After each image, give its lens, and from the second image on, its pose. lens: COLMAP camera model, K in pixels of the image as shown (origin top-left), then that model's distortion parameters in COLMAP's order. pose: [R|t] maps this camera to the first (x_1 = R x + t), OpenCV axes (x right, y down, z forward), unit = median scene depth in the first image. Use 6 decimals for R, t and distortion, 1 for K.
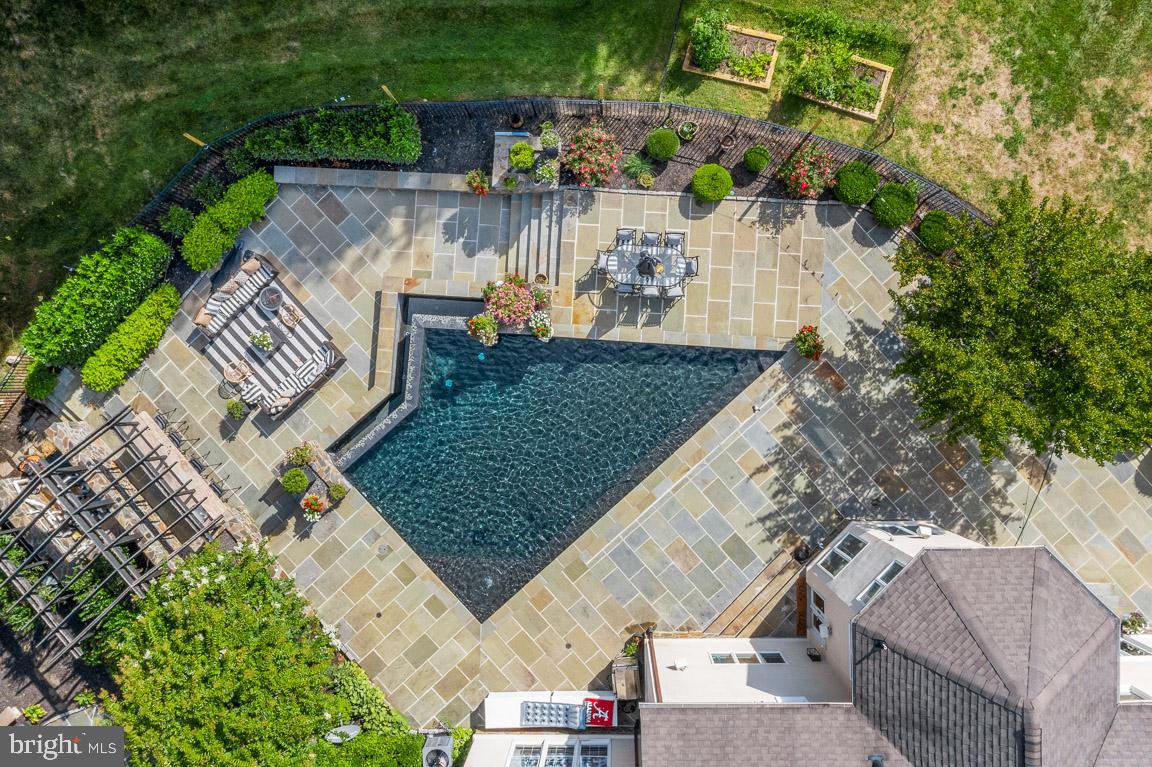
lens RADIAL K [[910.4, 0, 576.0], [0, 910.4, 383.5], [0, 0, 1]] dist [-0.002312, 0.001720]
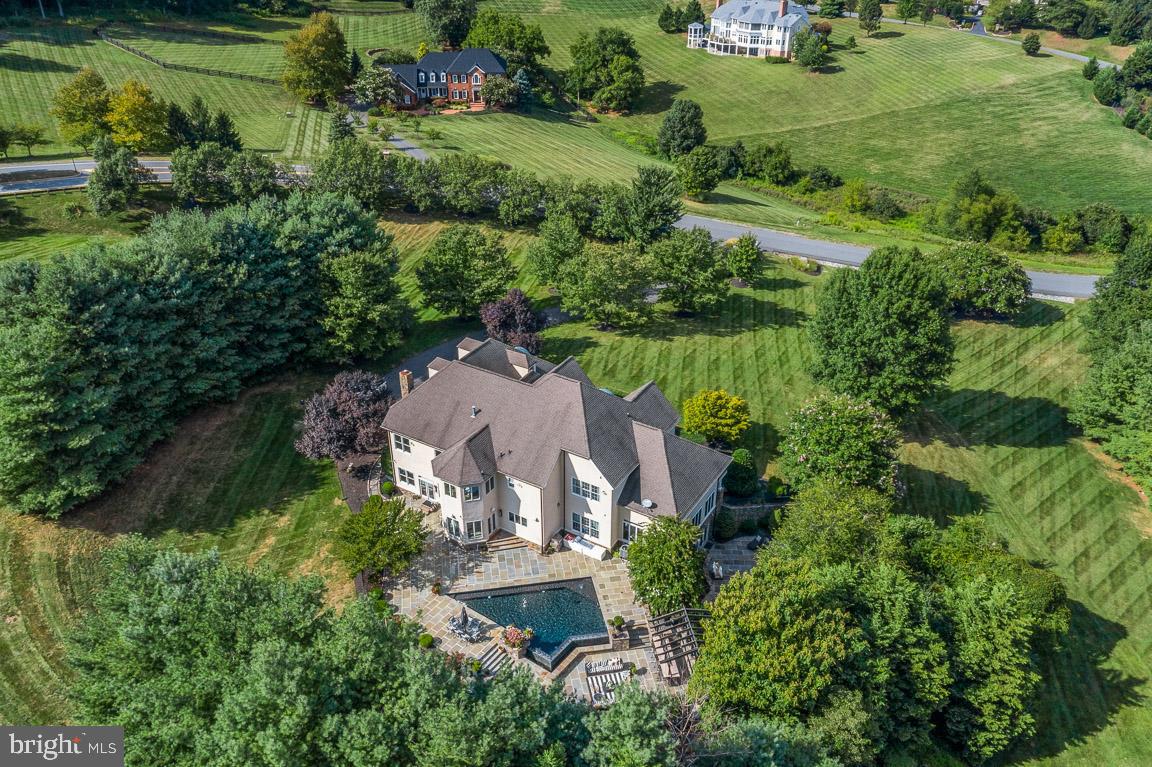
lens RADIAL K [[910.4, 0, 576.0], [0, 910.4, 383.5], [0, 0, 1]] dist [-0.002312, 0.001720]
pose [[-0.842525, -0.246473, 0.478960, -1.257776], [0.538349, -0.415368, 0.733247, -1.568376], [0.018219, 0.875626, 0.482646, -0.874257]]
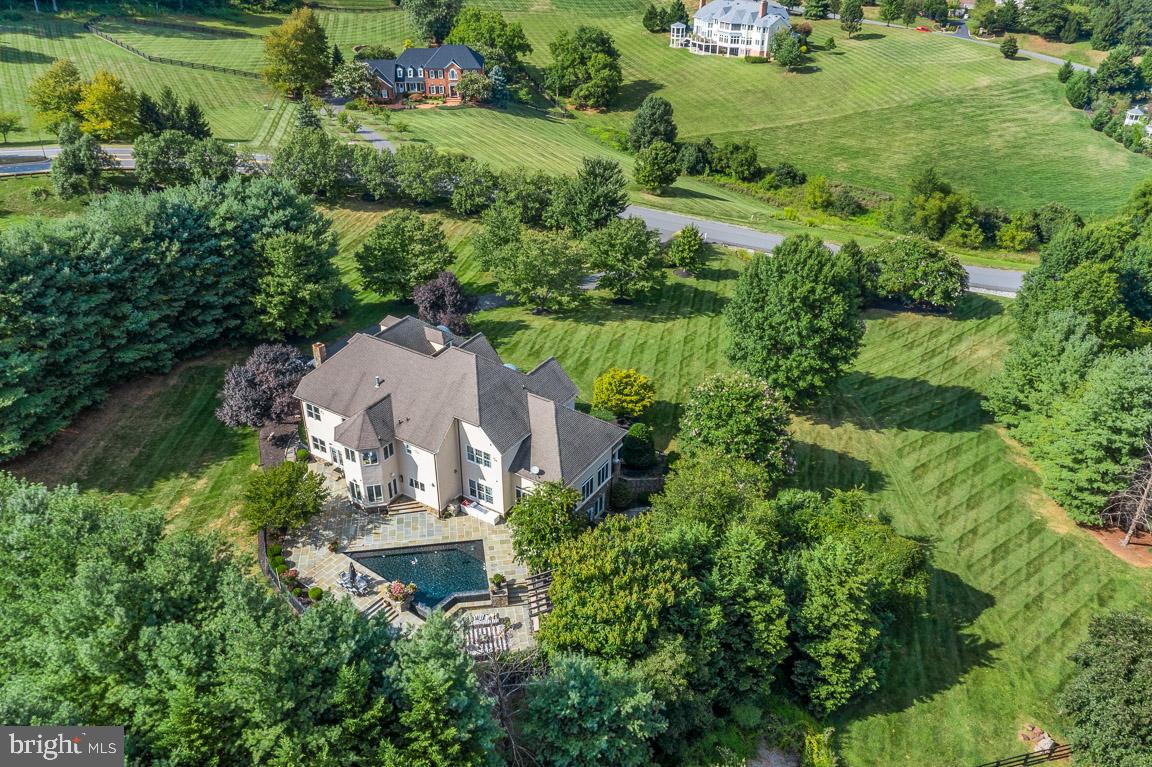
lens RADIAL K [[911.5, 0, 576.0], [0, 911.5, 383.5], [0, 0, 1]] dist [-0.010484, 0.004382]
pose [[-0.832097, -0.258416, 0.490751, -1.671652], [0.554513, -0.405861, 0.726494, -1.505898], [0.011439, 0.876641, 0.481010, -0.858204]]
